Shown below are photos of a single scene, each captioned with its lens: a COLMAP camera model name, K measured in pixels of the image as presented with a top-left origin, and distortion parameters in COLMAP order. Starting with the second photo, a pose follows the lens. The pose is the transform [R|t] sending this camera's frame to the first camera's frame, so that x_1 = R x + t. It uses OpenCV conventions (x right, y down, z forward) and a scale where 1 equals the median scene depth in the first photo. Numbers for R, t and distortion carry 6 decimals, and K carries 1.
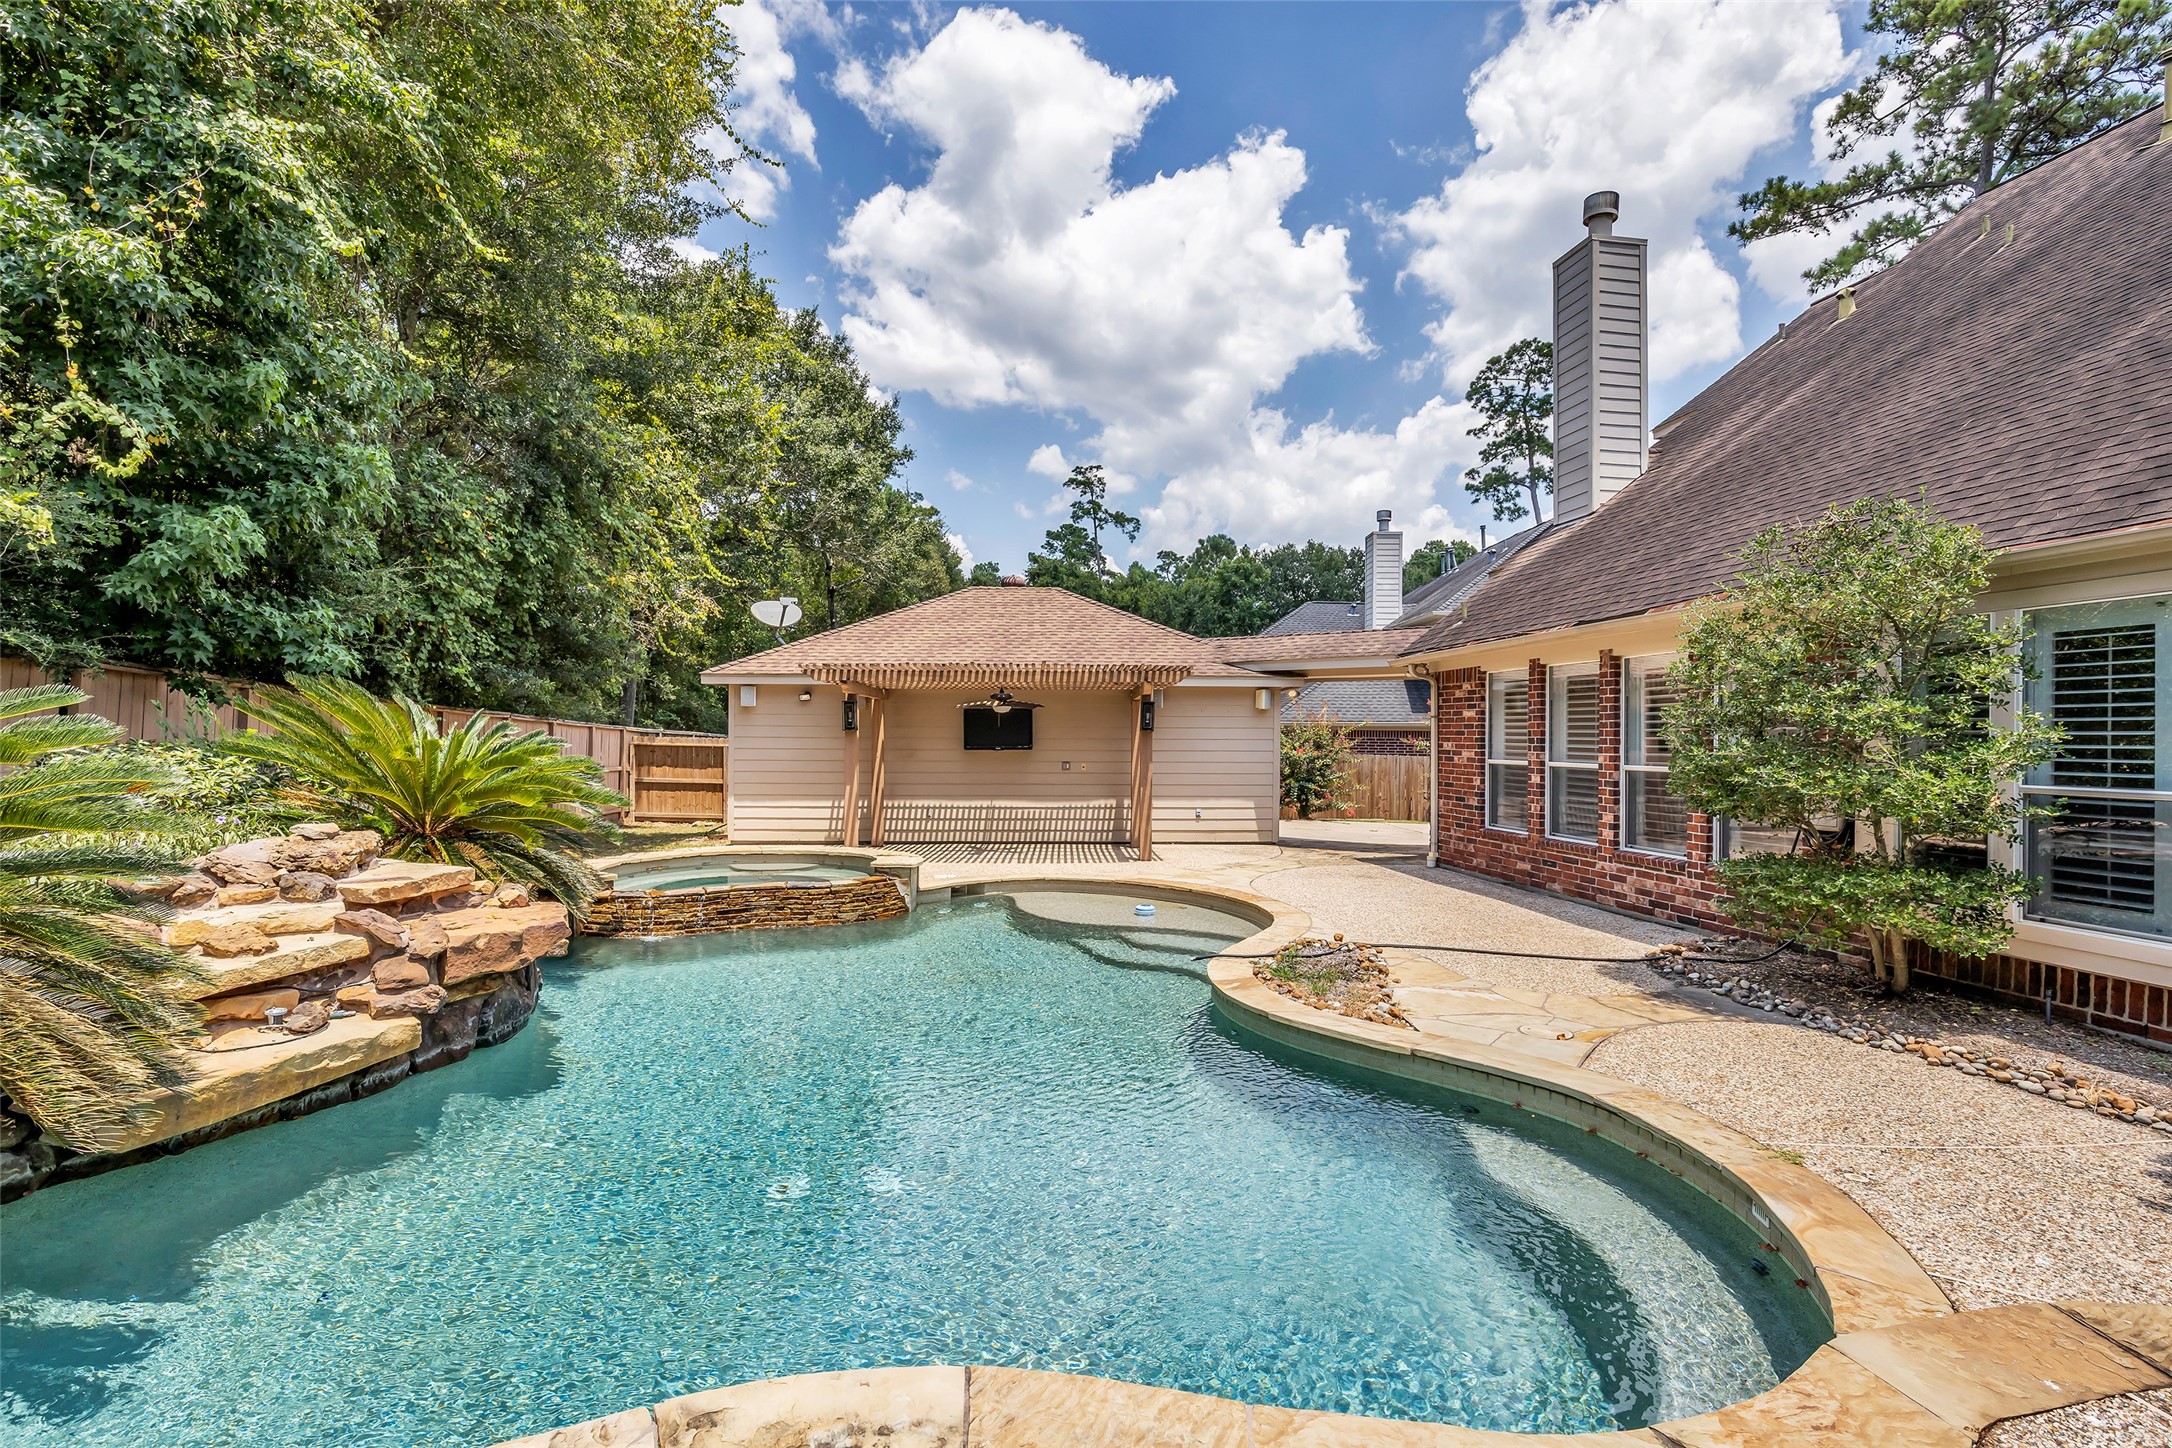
lens RADIAL K [[972.8, 0, 1084.3], [0, 972.8, 729.1], [0, 0, 1]] dist [-0.000847, 0.000175]
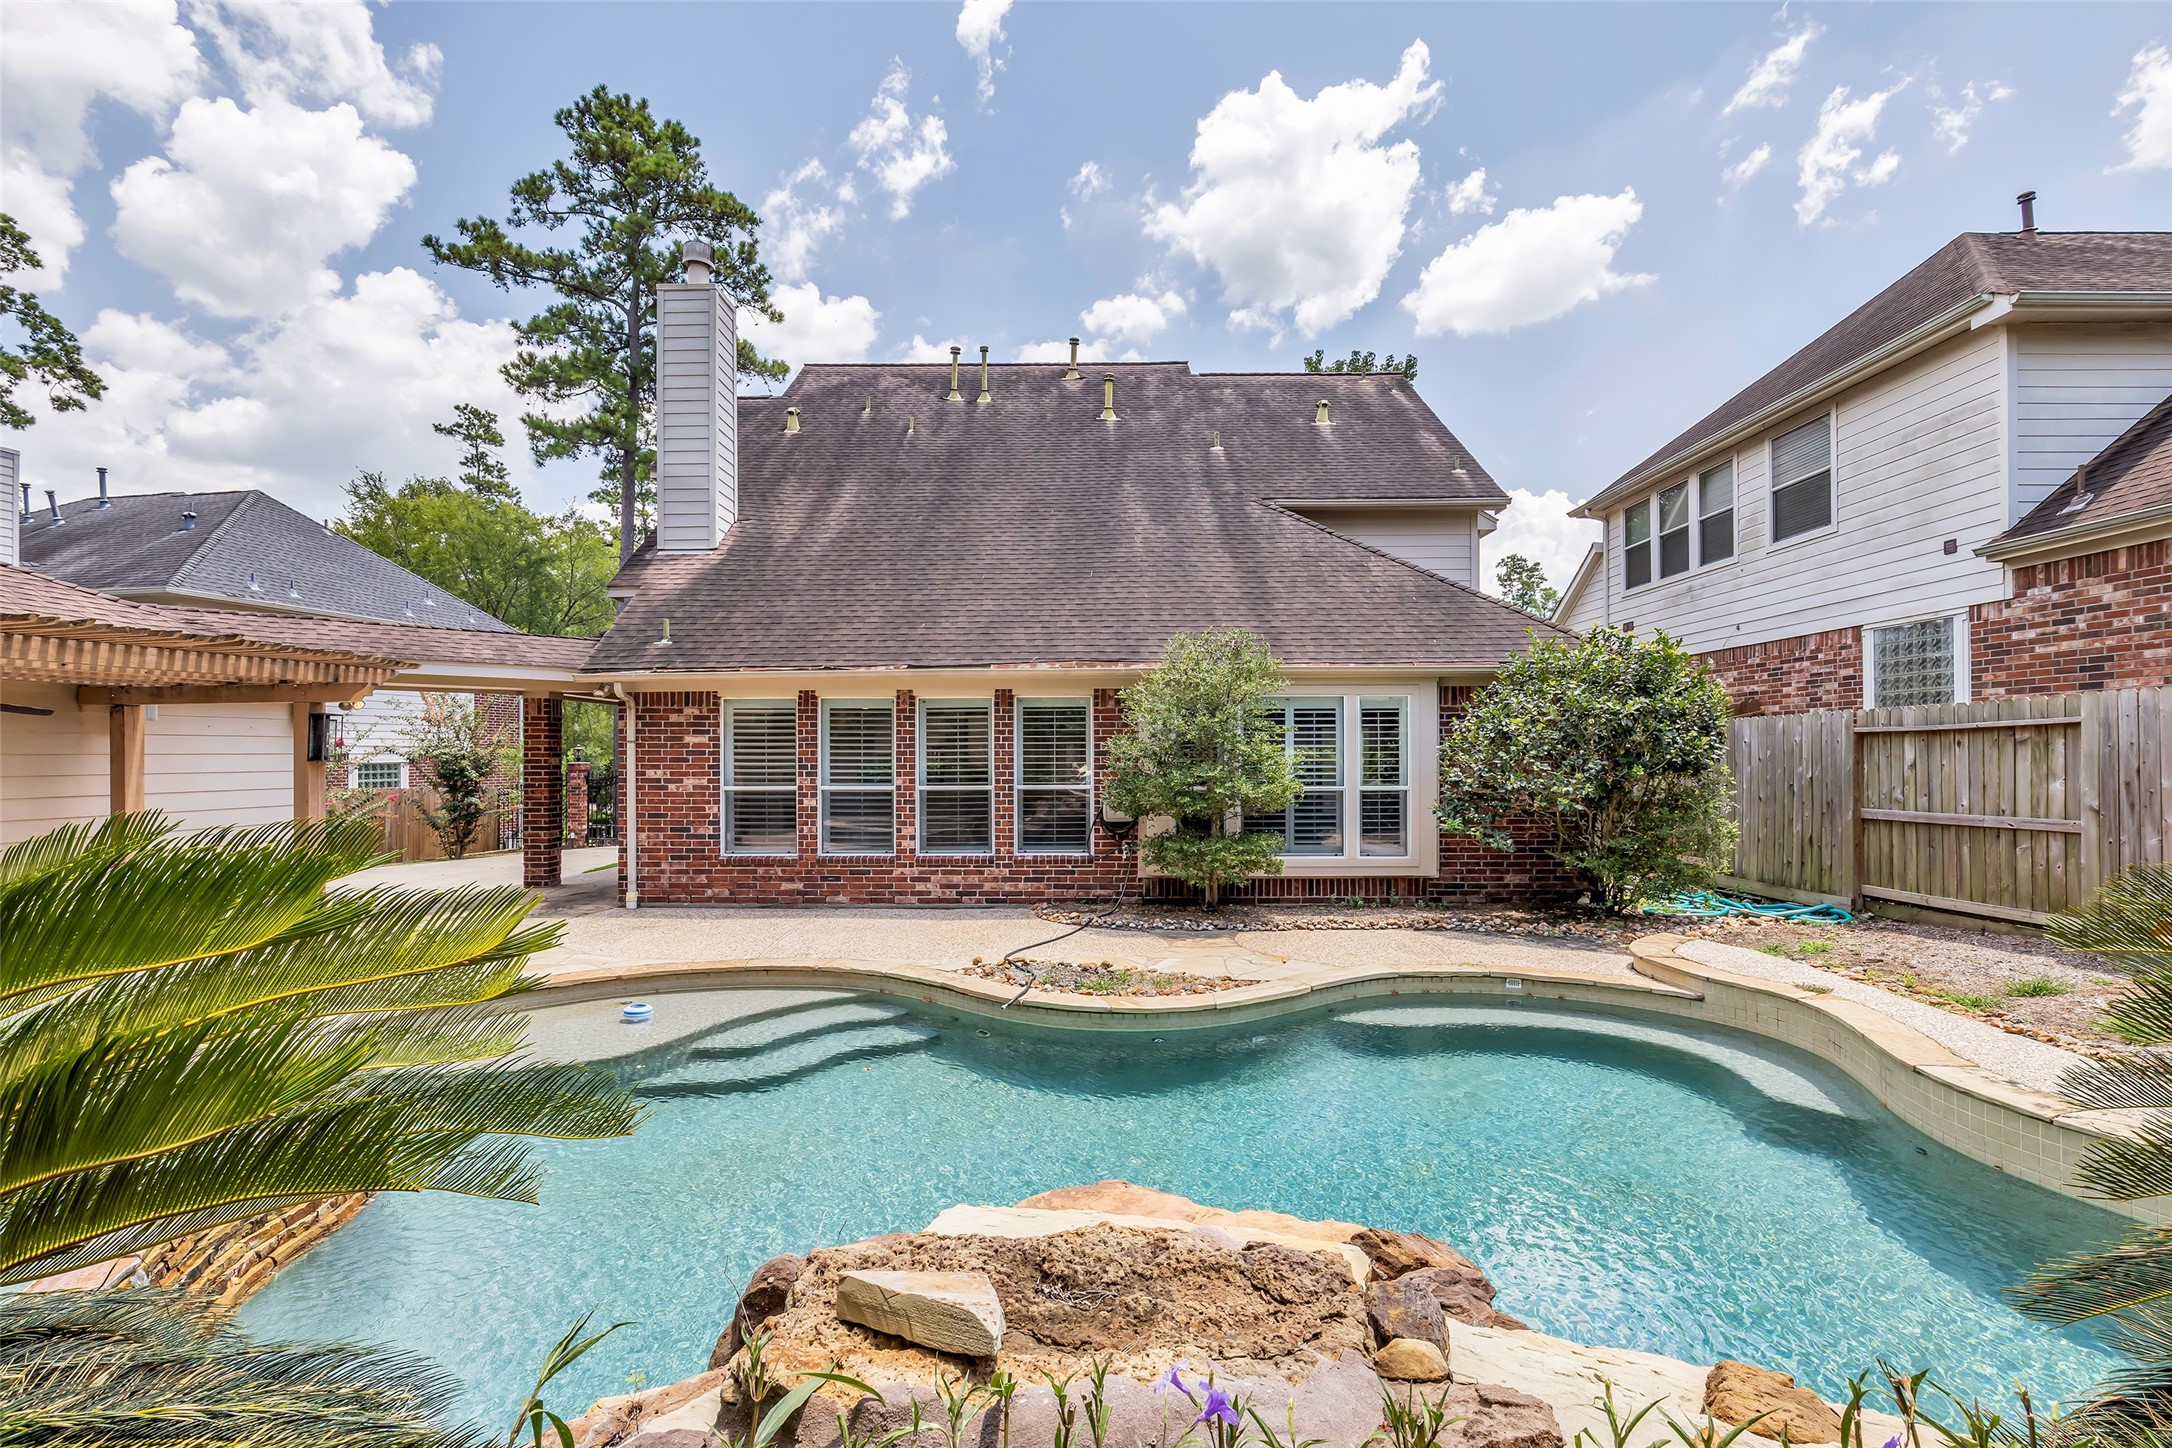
lens RADIAL K [[972.8, 0, 1081.9], [0, 972.8, 739.3], [0, 0, 1]] dist [-0.000847, 0.000175]
pose [[0.204560, 0.006839, 0.978830, -0.467992], [-0.002419, 0.999976, -0.006481, -0.010671], [-0.978851, -0.001042, 0.204572, 0.435650]]
